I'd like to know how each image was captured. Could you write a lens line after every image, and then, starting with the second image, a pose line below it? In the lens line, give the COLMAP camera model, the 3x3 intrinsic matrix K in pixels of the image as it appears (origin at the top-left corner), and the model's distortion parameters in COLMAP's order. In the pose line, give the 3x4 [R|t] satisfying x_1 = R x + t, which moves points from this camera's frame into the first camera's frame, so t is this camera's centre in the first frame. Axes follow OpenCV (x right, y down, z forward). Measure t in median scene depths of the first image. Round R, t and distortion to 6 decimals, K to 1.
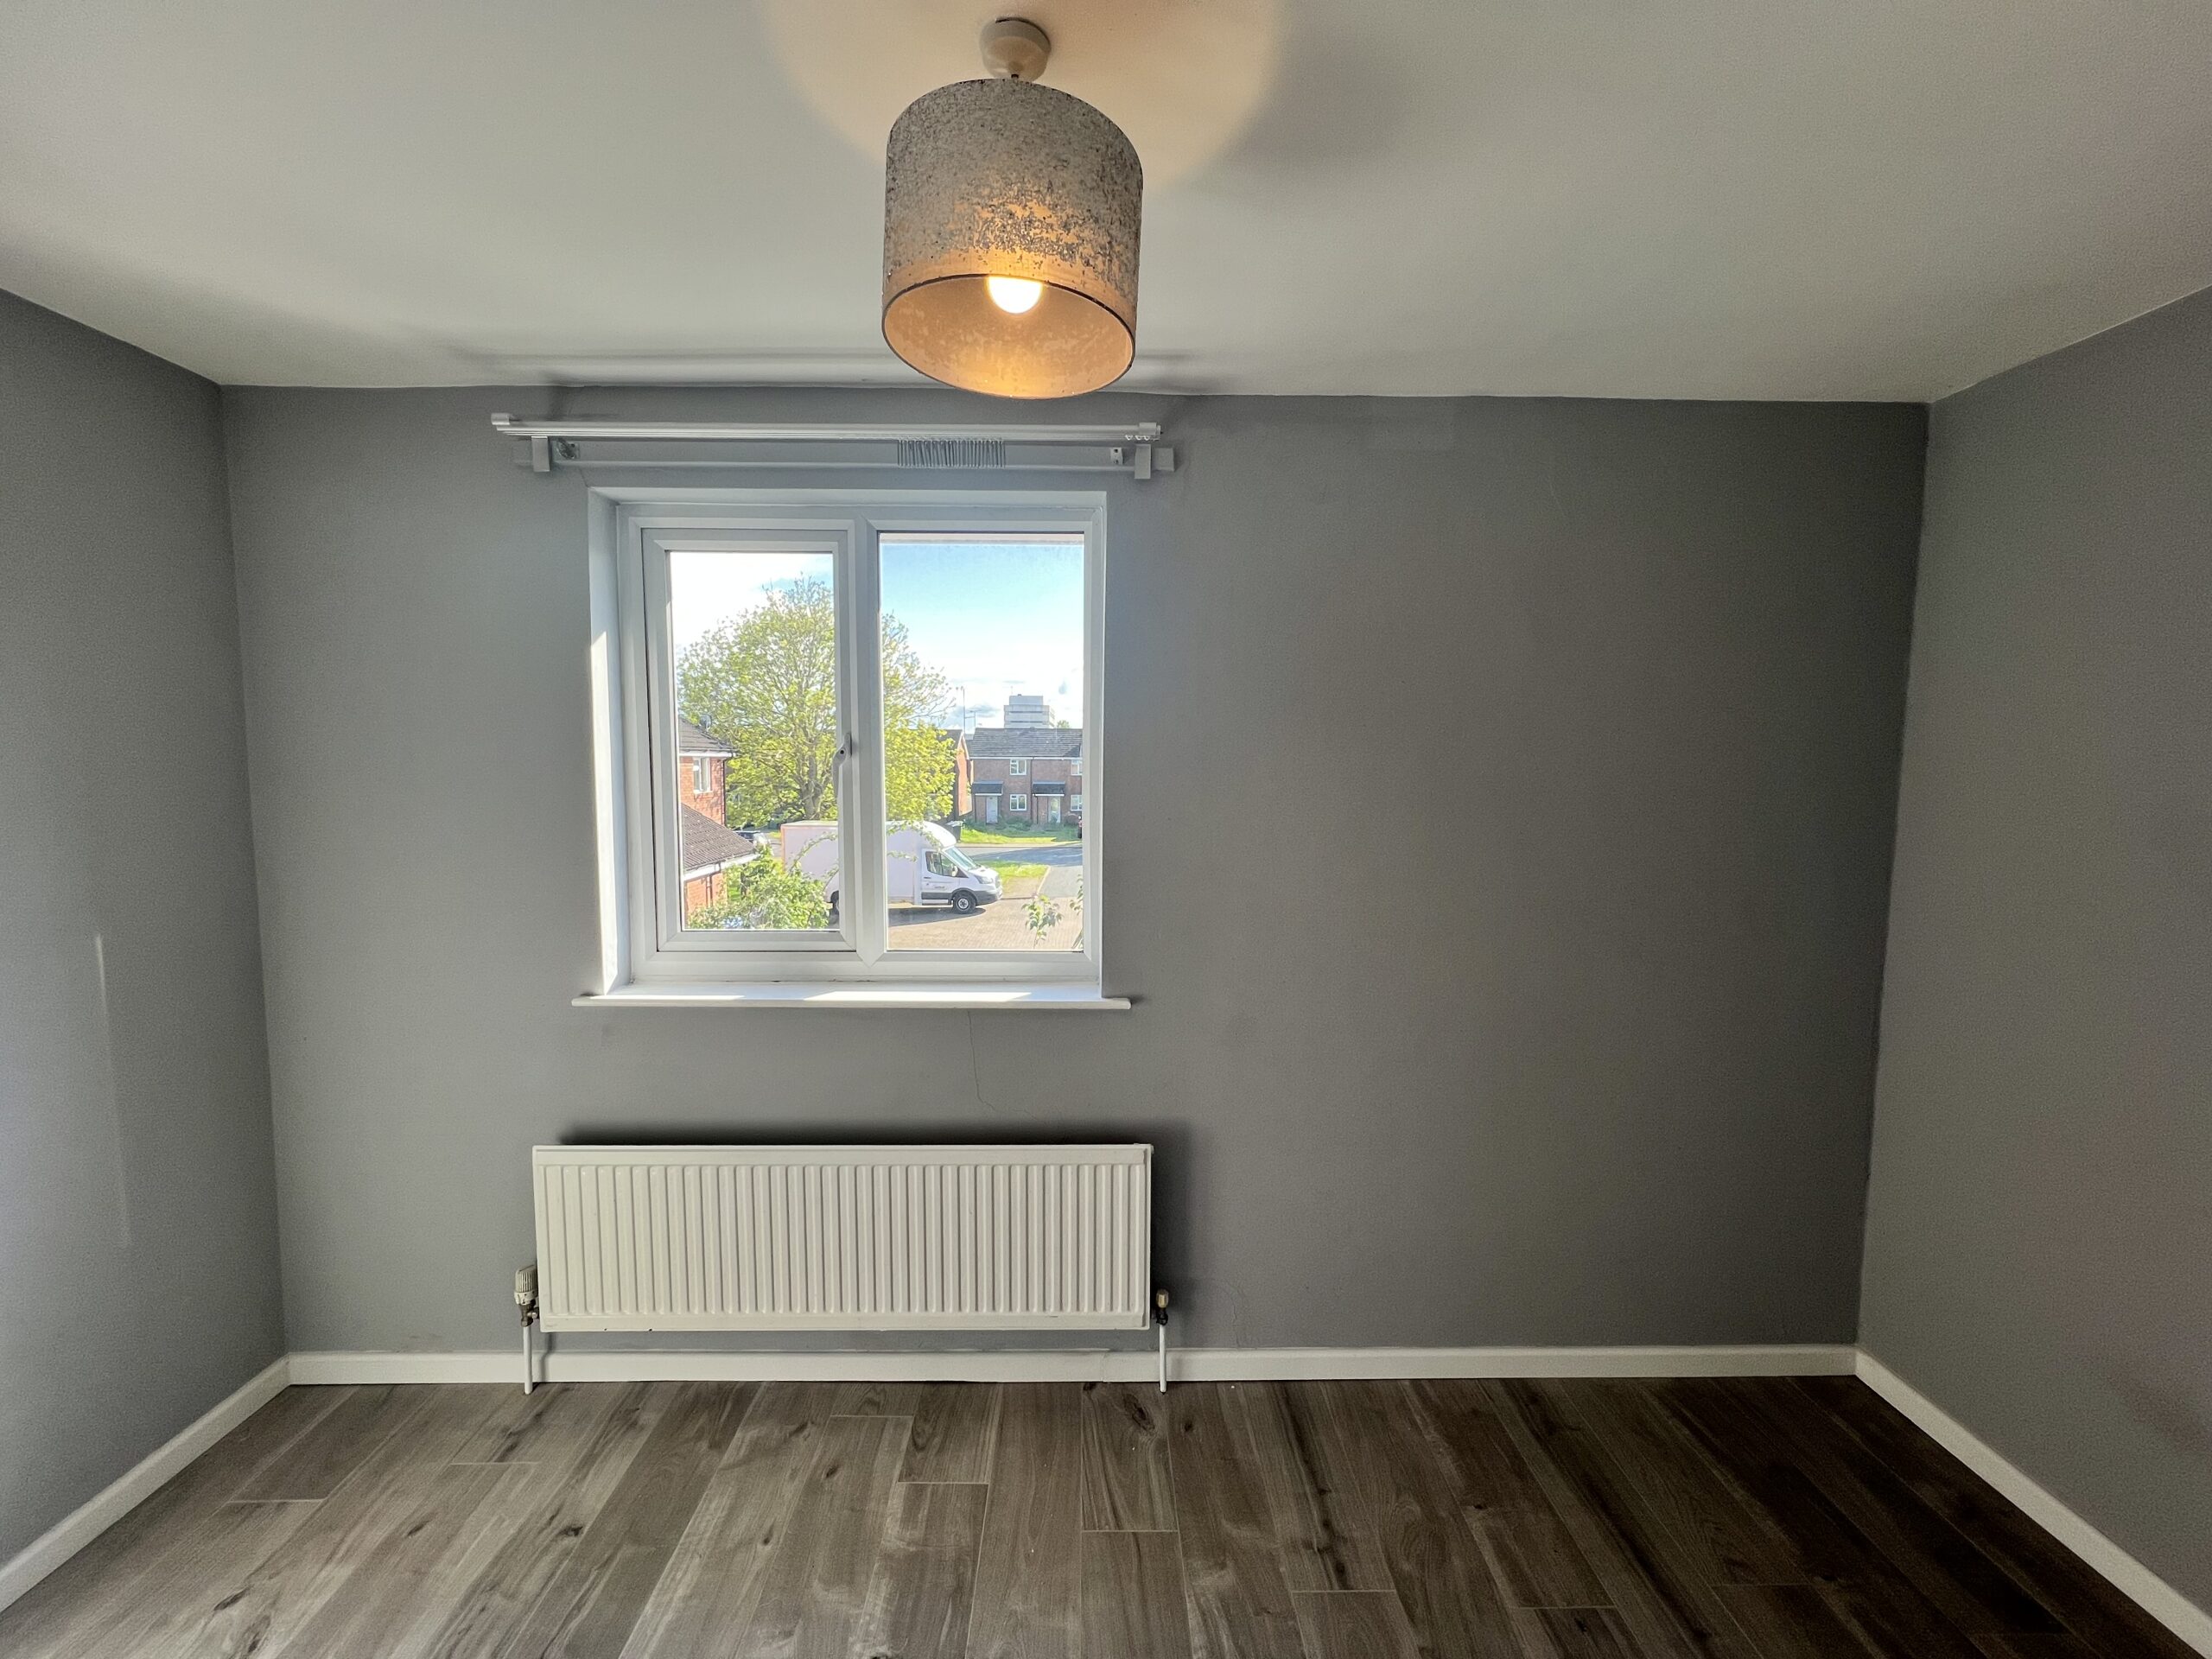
lens RADIAL K [[885.2, 0, 1101.5], [0, 885.2, 825.6], [0, 0, 1]] dist [-0.000370, 0.000578]
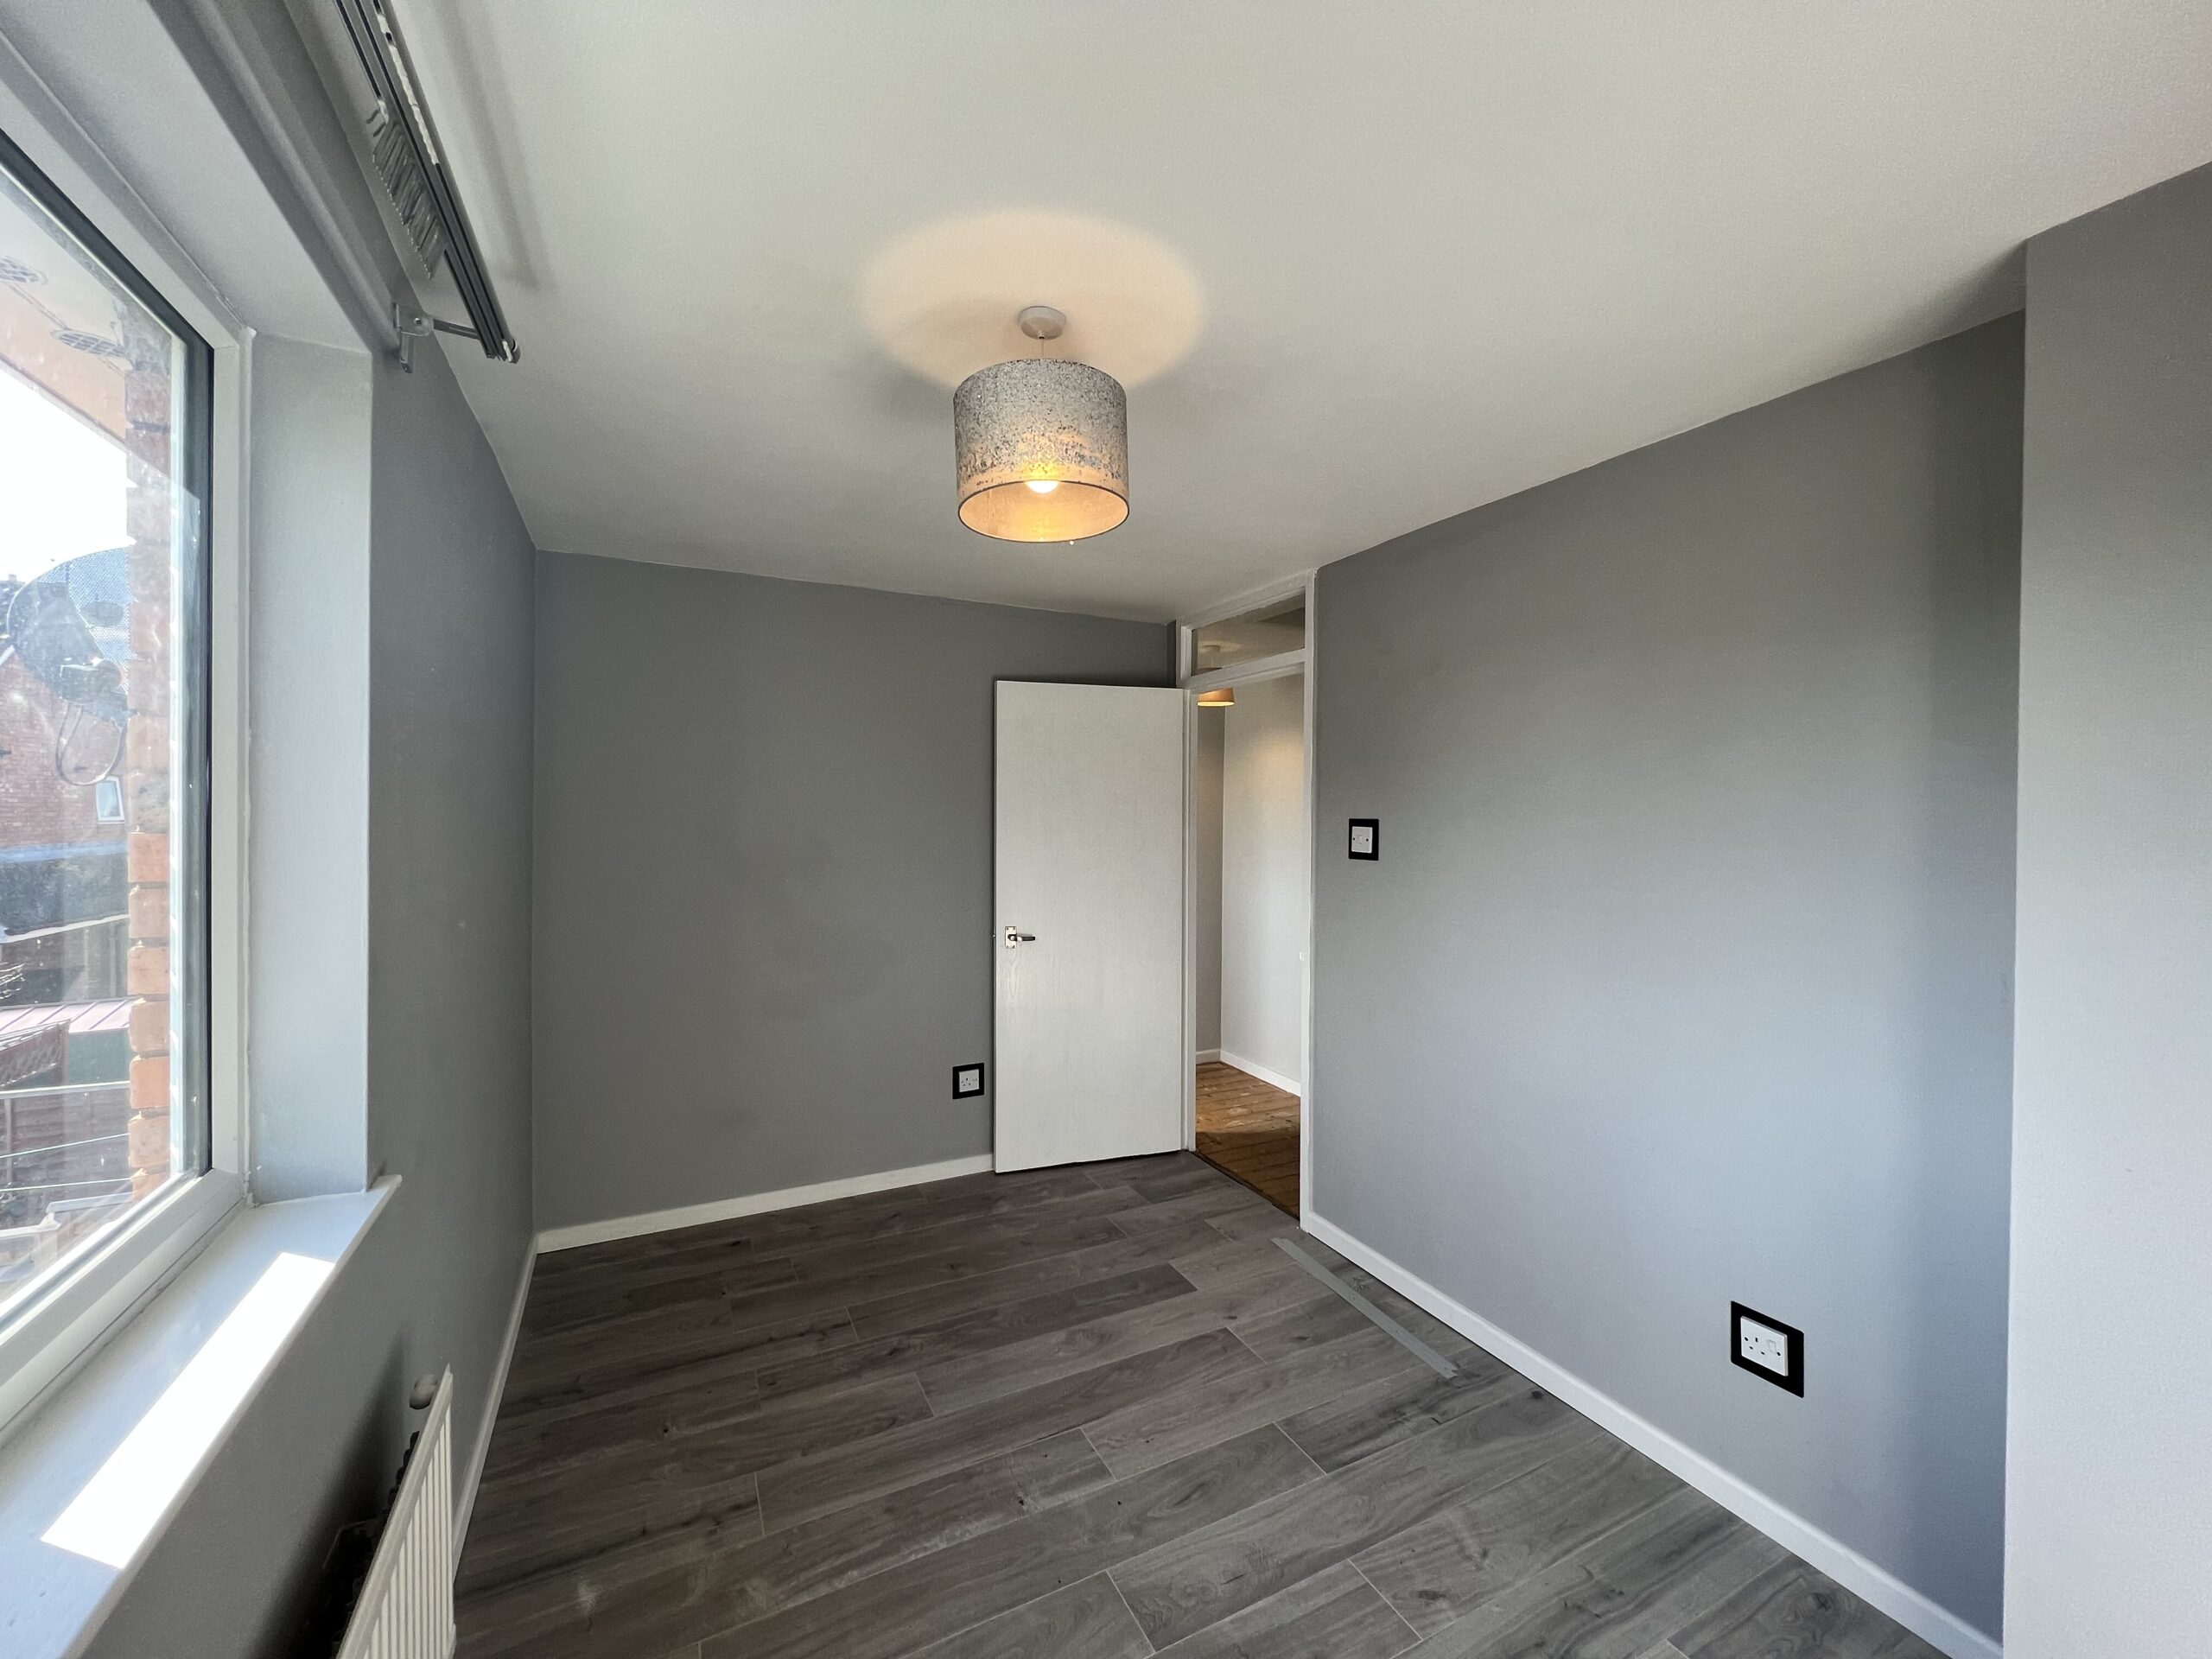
lens RADIAL K [[885.2, 0, 1101.5], [0, 885.2, 825.6], [0, 0, 1]] dist [-0.000370, 0.000578]
pose [[-0.442443, -0.023652, 0.896485, -0.794594], [0.059088, 0.996711, 0.055458, -0.056624], [-0.894848, 0.077509, -0.439590, 0.862265]]
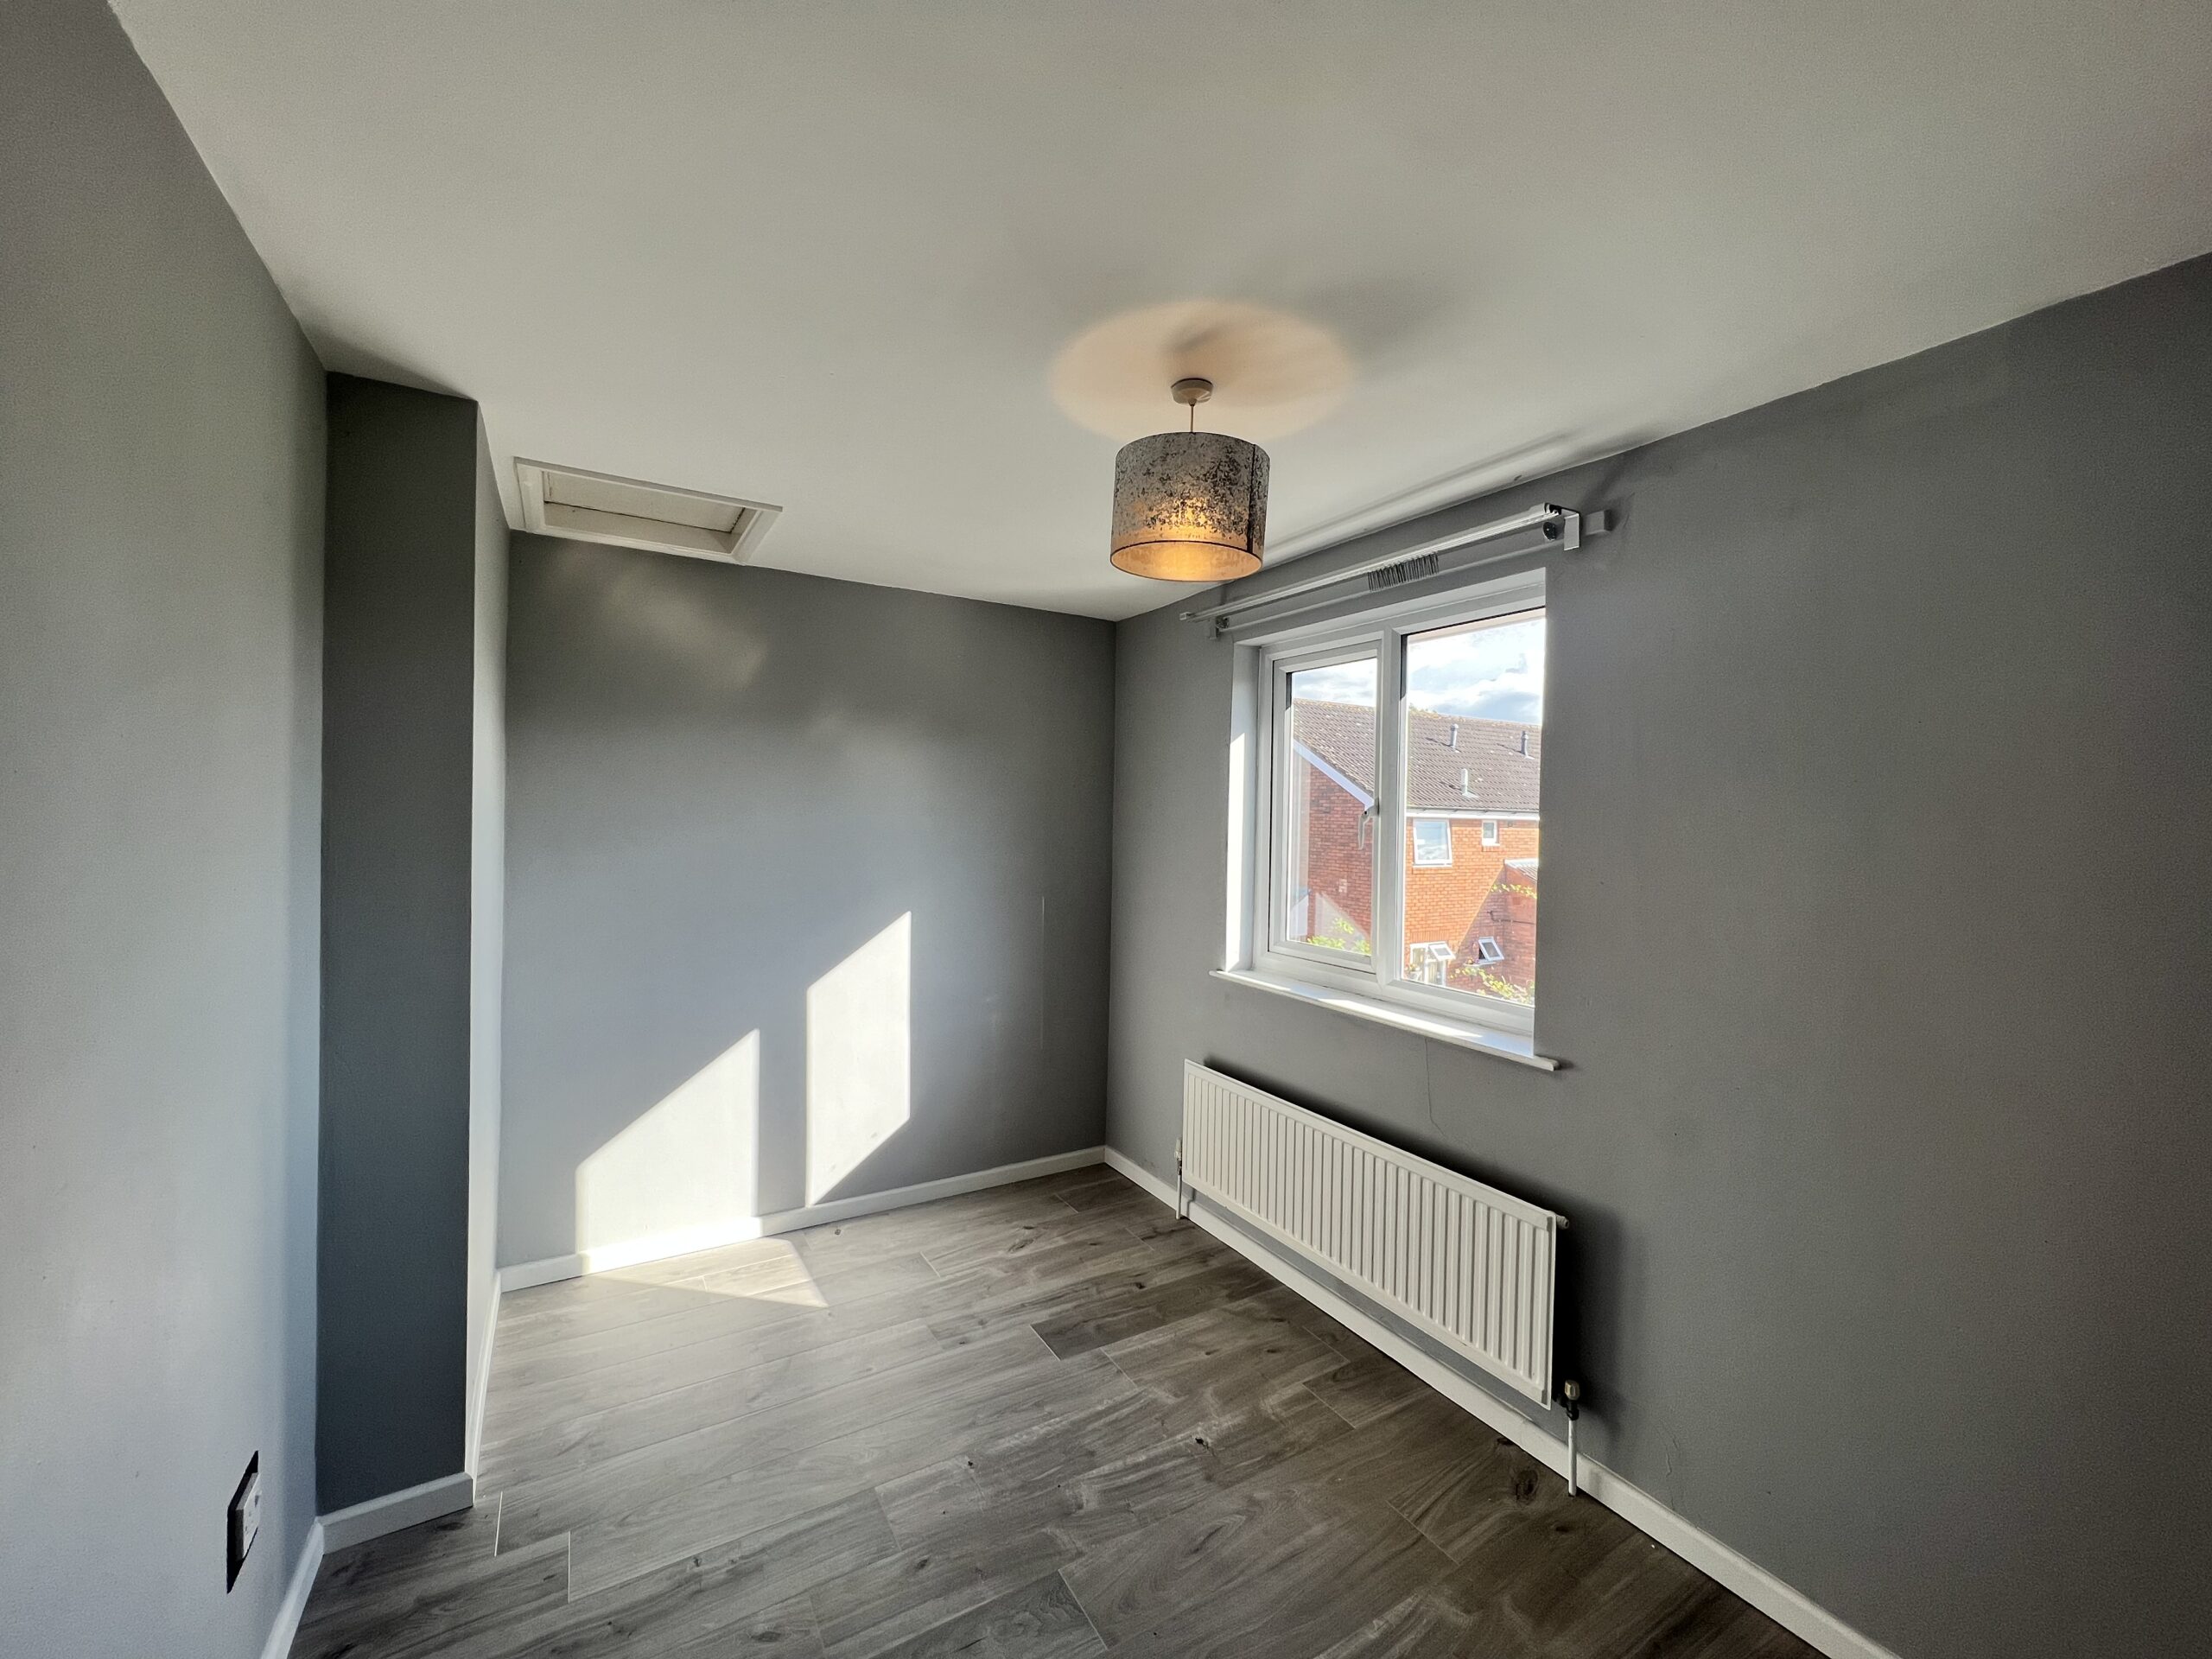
lens RADIAL K [[885.2, 0, 1101.5], [0, 885.2, 825.6], [0, 0, 1]] dist [-0.000370, 0.000578]
pose [[0.498838, 0.018627, -0.866495, 0.675419], [-0.084746, 0.996026, -0.027376, 0.002480], [0.862542, 0.087088, 0.498434, 0.046057]]
